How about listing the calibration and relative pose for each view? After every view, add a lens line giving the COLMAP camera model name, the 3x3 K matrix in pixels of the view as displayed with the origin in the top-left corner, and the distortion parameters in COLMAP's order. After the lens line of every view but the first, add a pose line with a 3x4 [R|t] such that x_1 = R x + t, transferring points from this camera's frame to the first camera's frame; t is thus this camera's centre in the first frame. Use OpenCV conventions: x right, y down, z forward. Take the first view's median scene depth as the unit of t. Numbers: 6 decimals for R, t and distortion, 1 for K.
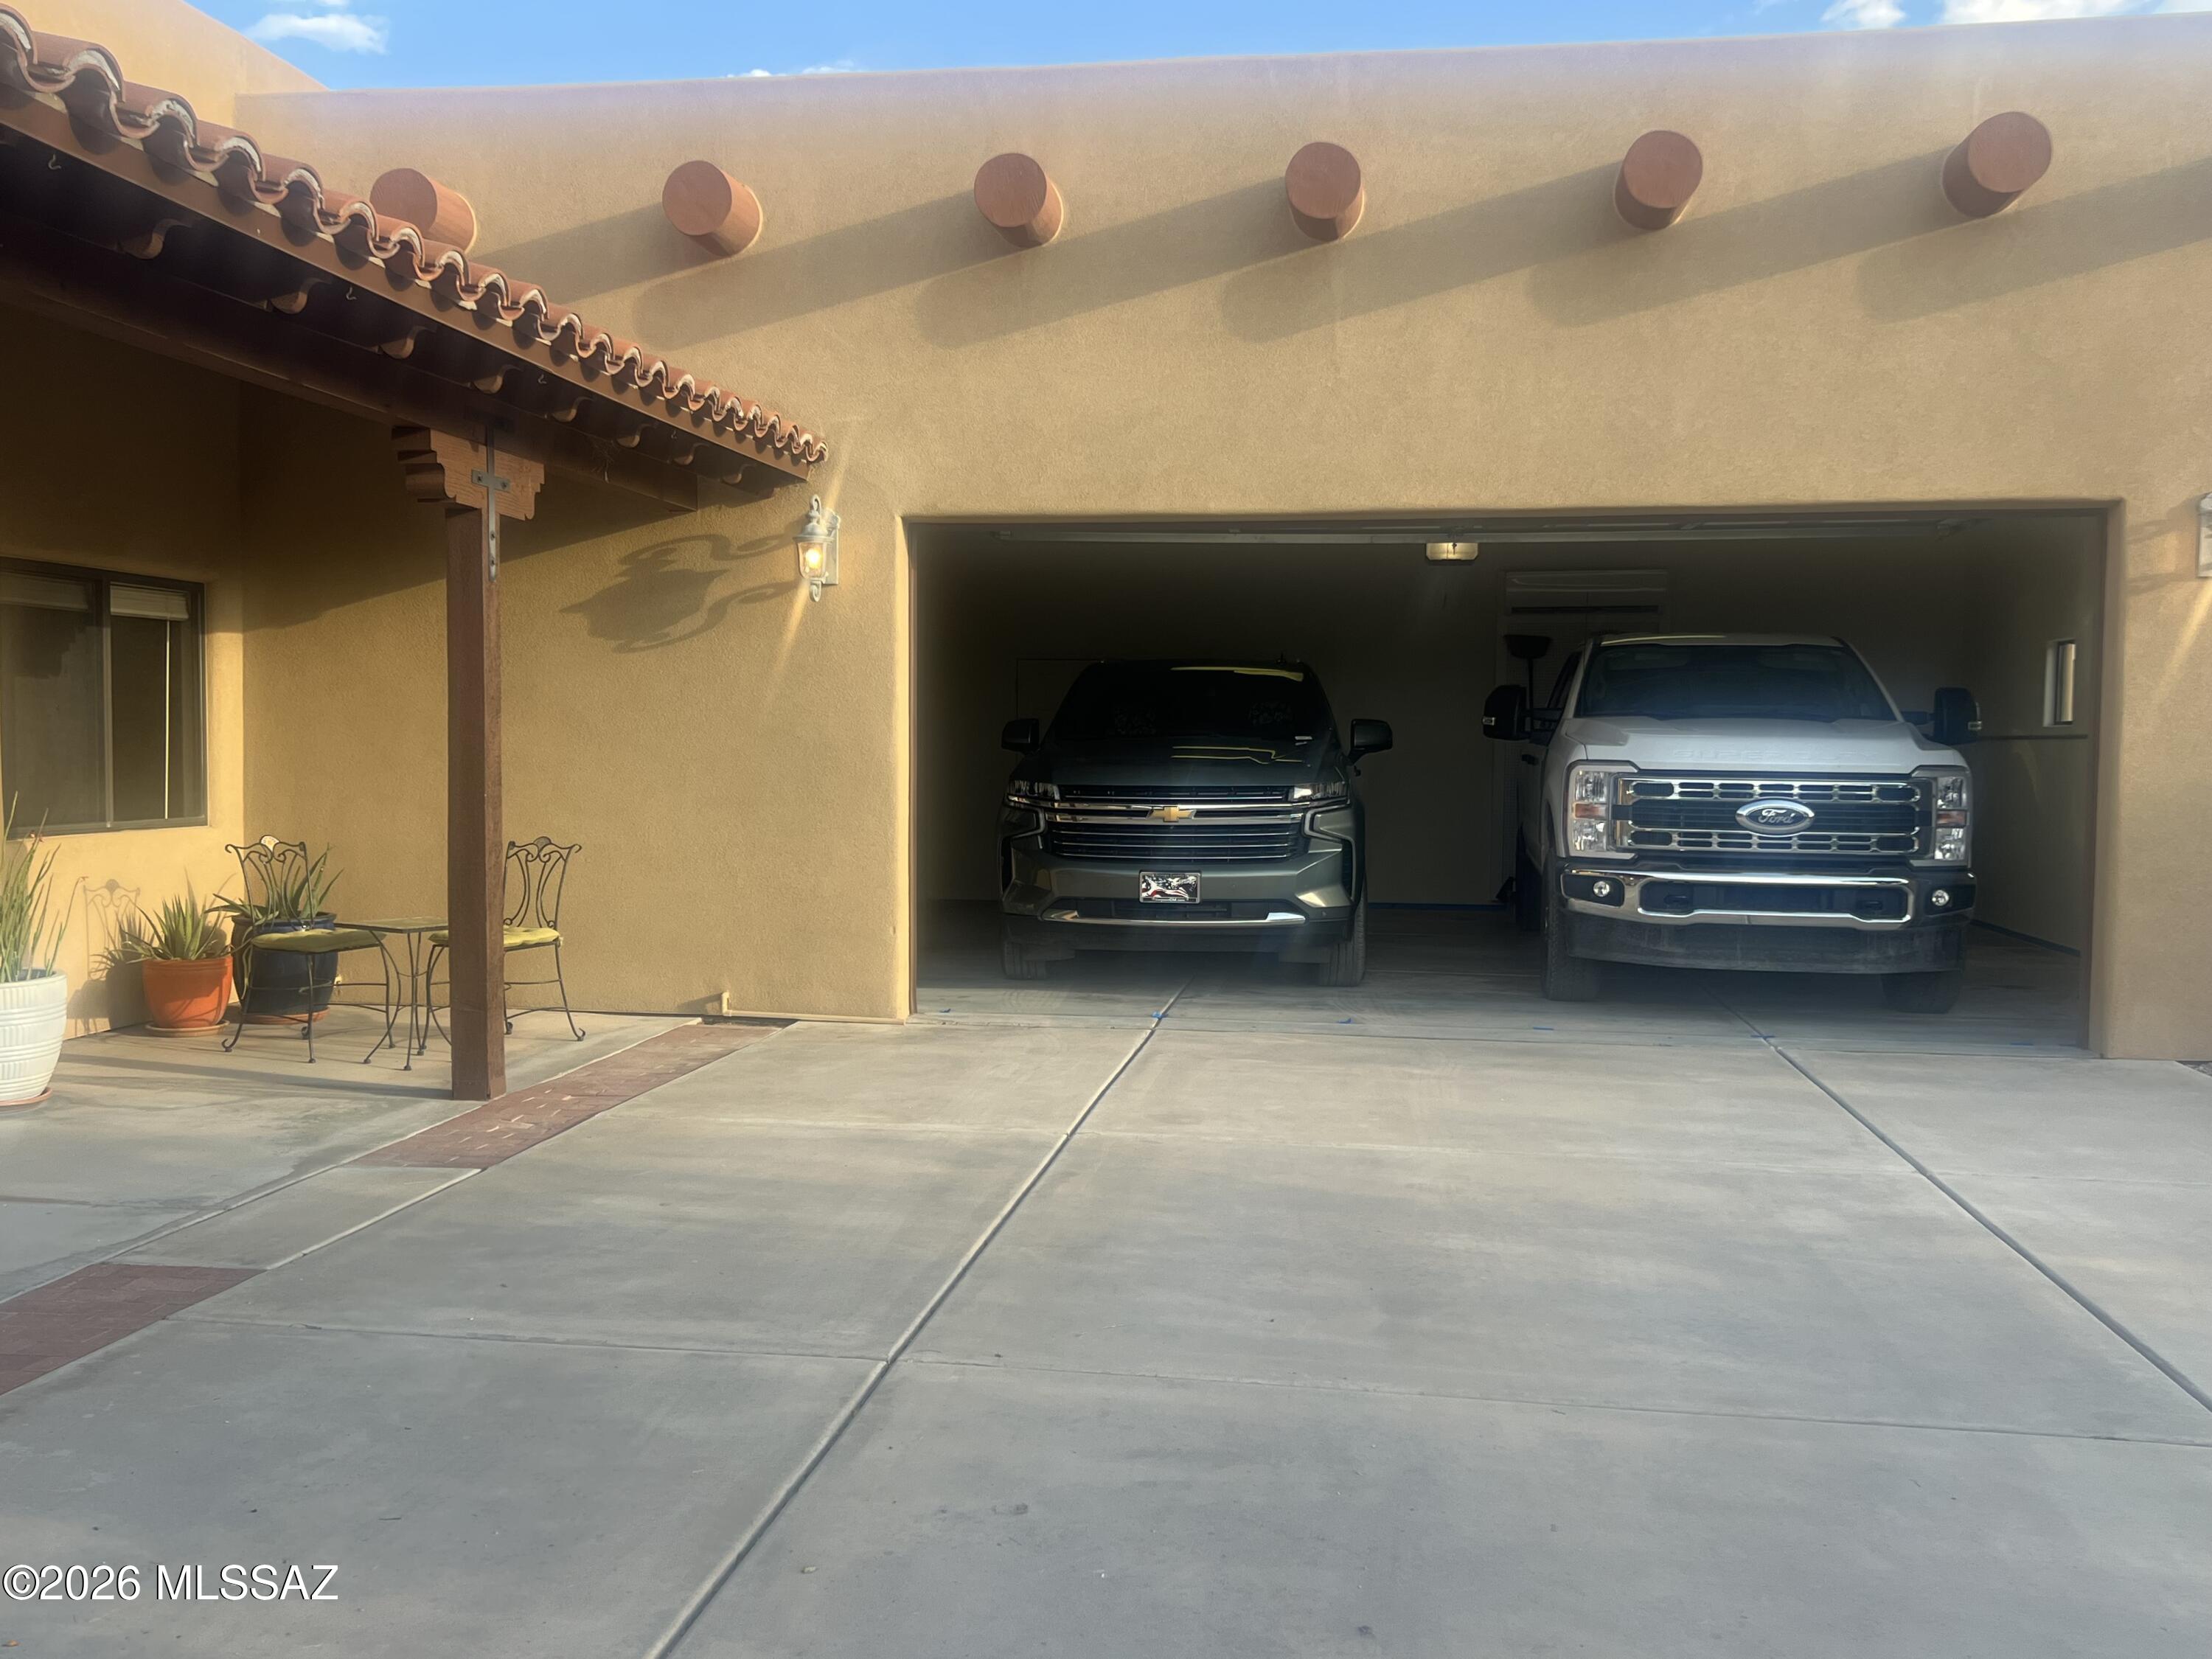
lens RADIAL K [[1994.4, 0, 1104.3], [0, 1994.4, 846.5], [0, 0, 1]] dist [0.019641, -0.016832]
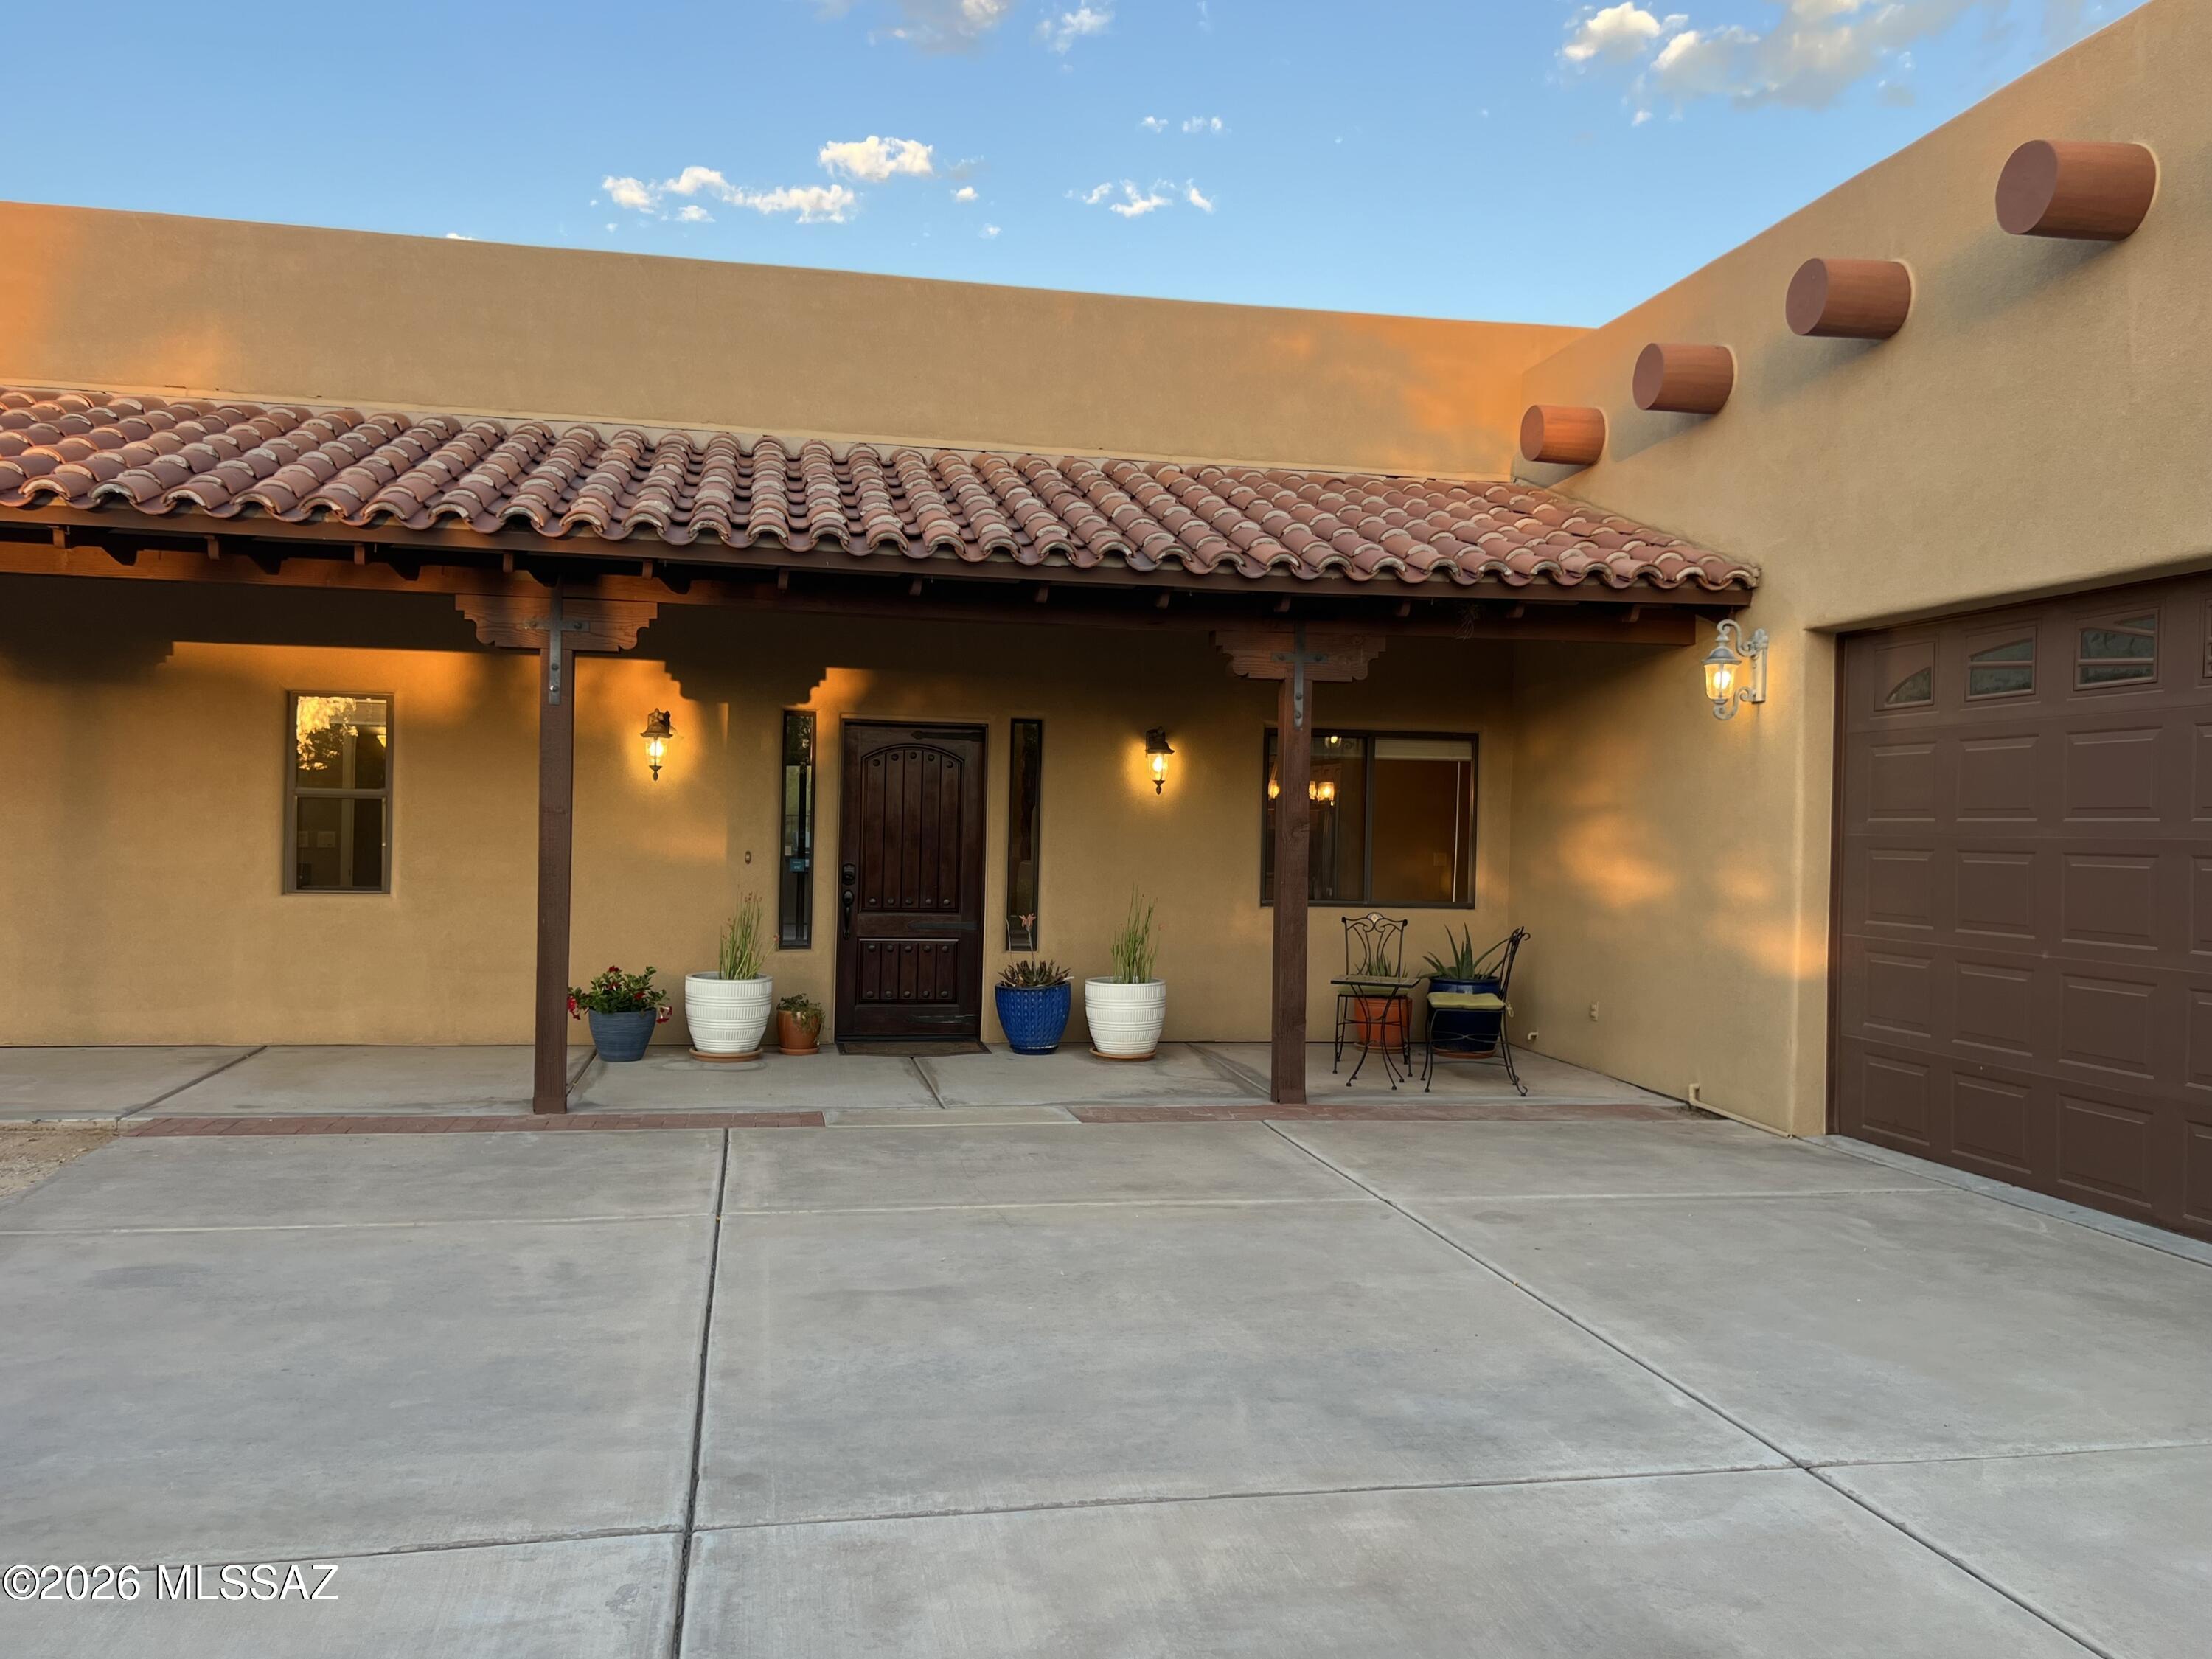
lens RADIAL K [[1790.3, 0, 1107.1], [0, 1790.3, 838.0], [0, 0, 1]] dist [0.027152, -0.019013]
pose [[0.322131, 0.002482, -0.946692, 0.682539], [-0.065303, 0.997673, -0.019605, -0.020860], [0.944440, 0.068137, 0.321544, 0.400454]]
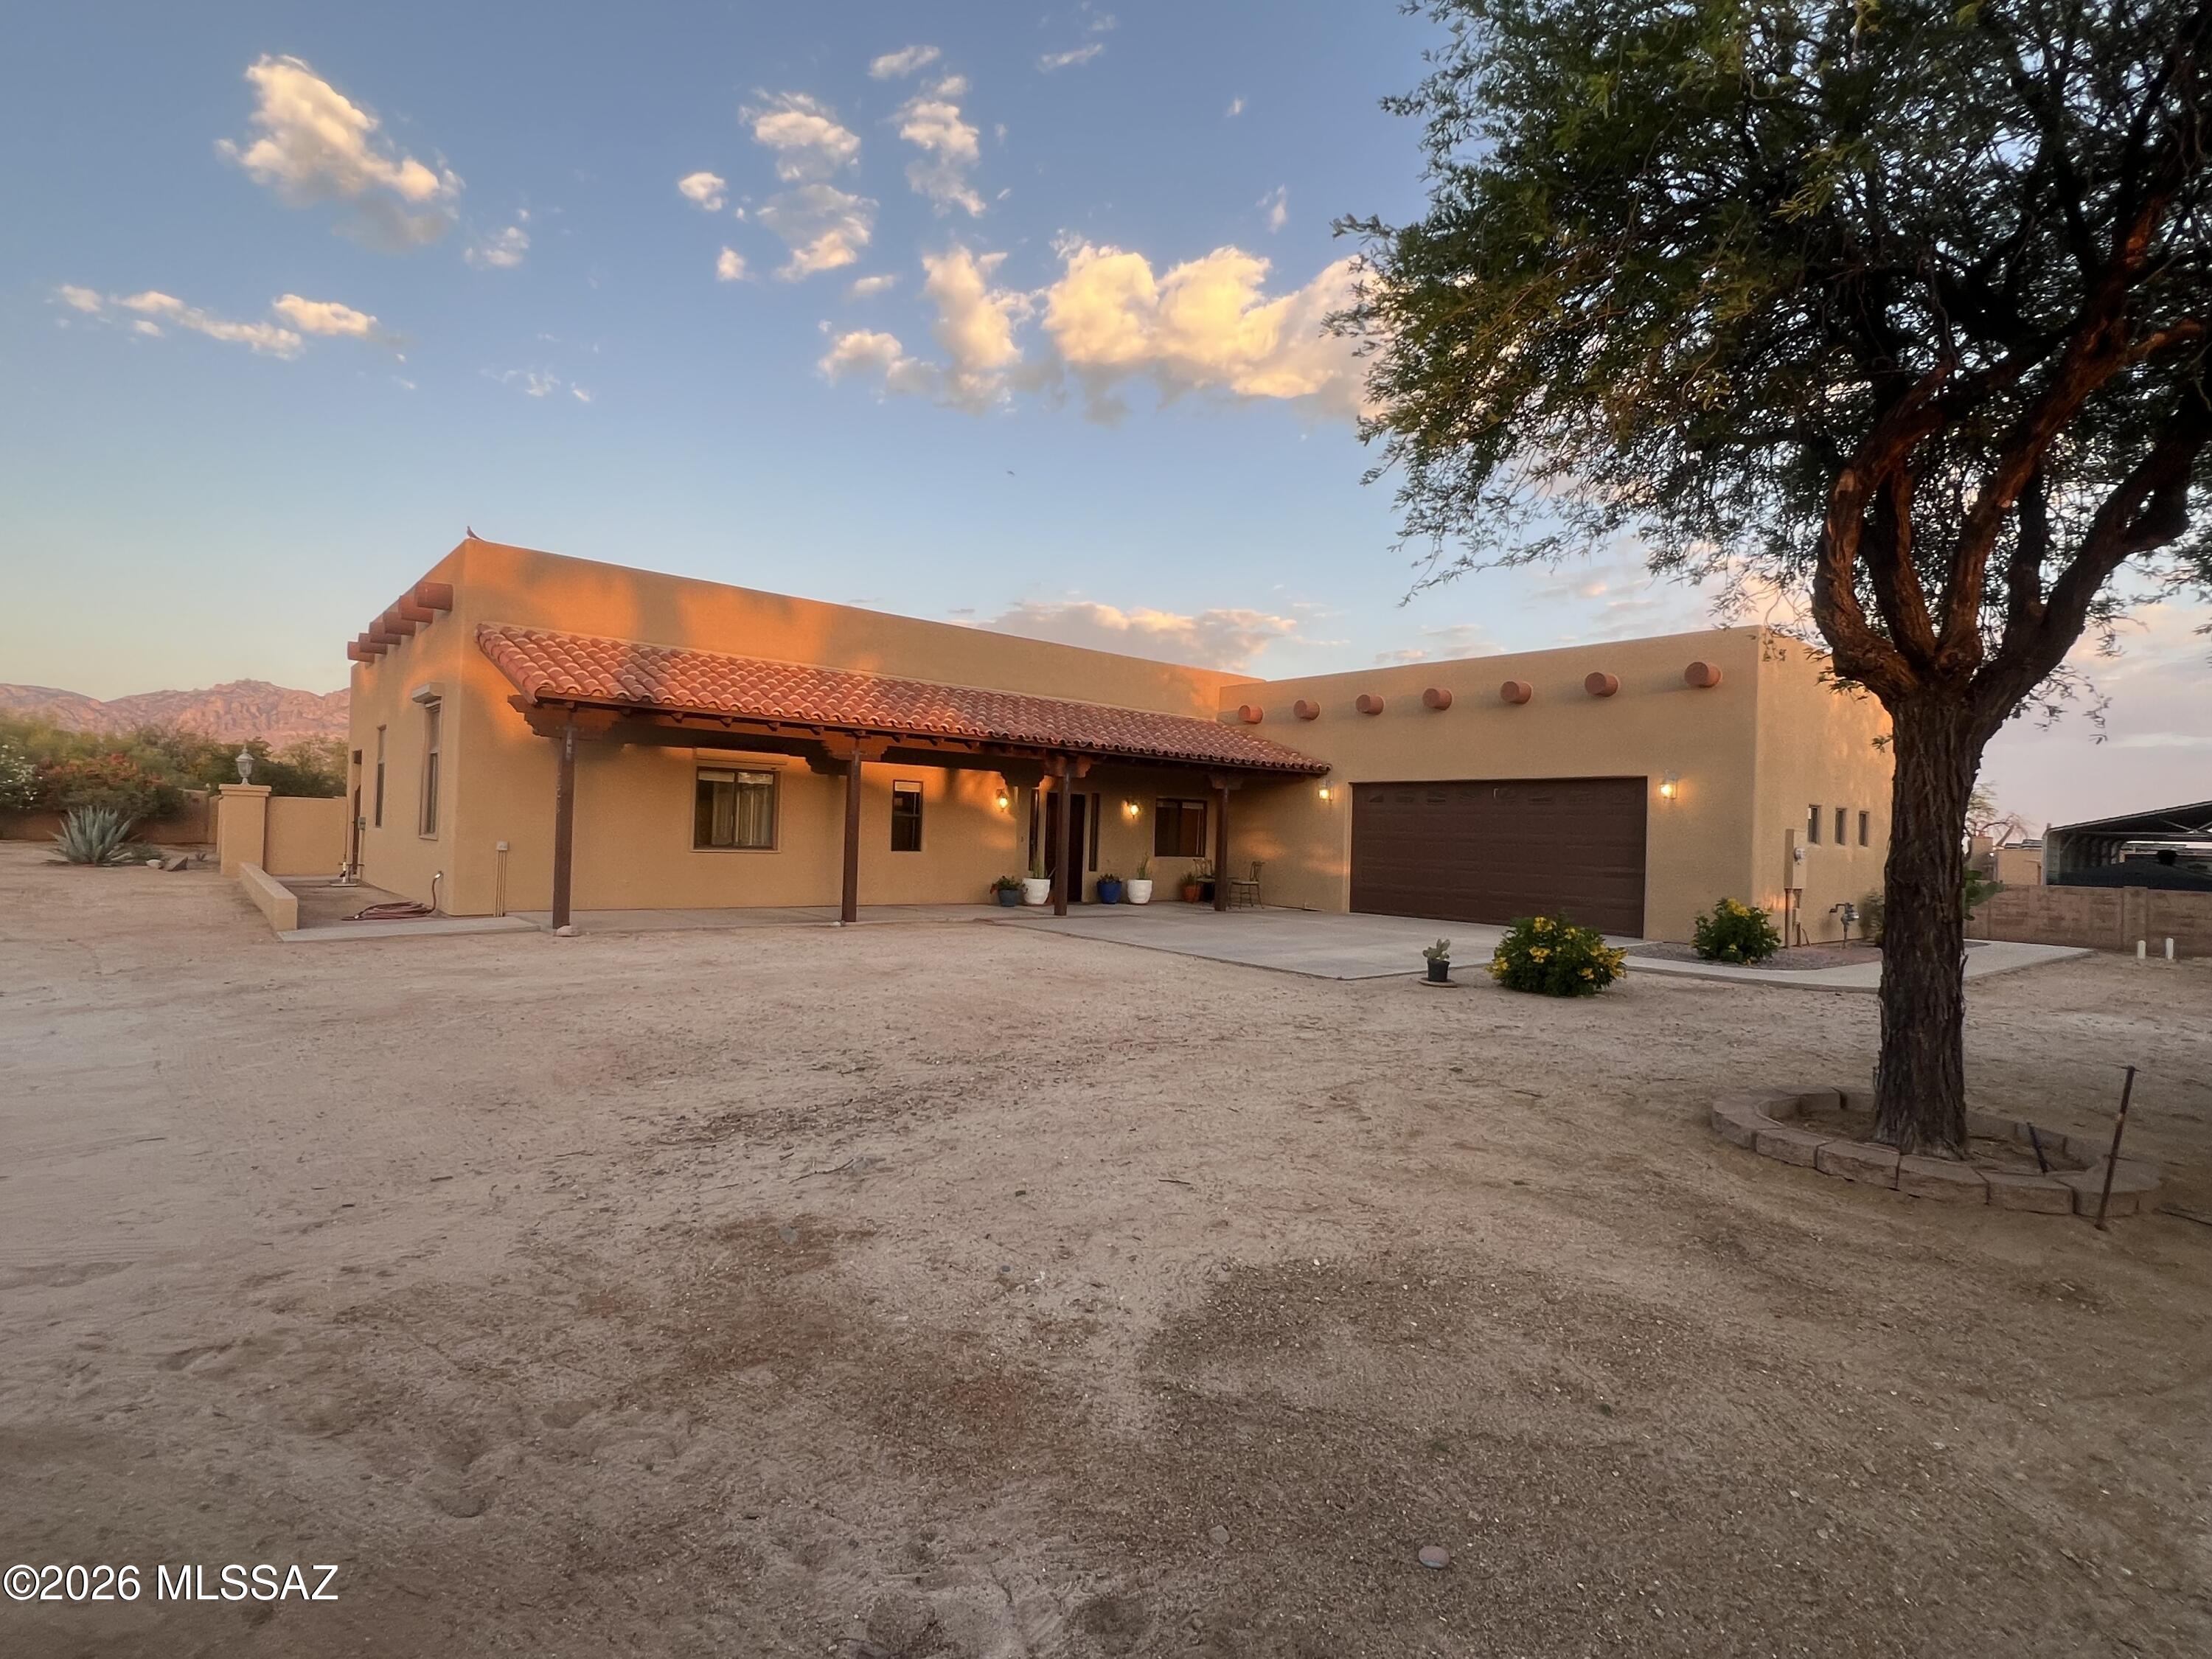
lens RADIAL K [[1111.7, 0, 1103.3], [0, 1111.7, 837.7], [0, 0, 1]] dist [-0.001533, 0.003214]
pose [[0.746473, 0.015421, -0.665236, 1.046066], [-0.058102, 0.997424, -0.042075, 0.064839], [0.662874, 0.070060, 0.745446, -0.983640]]
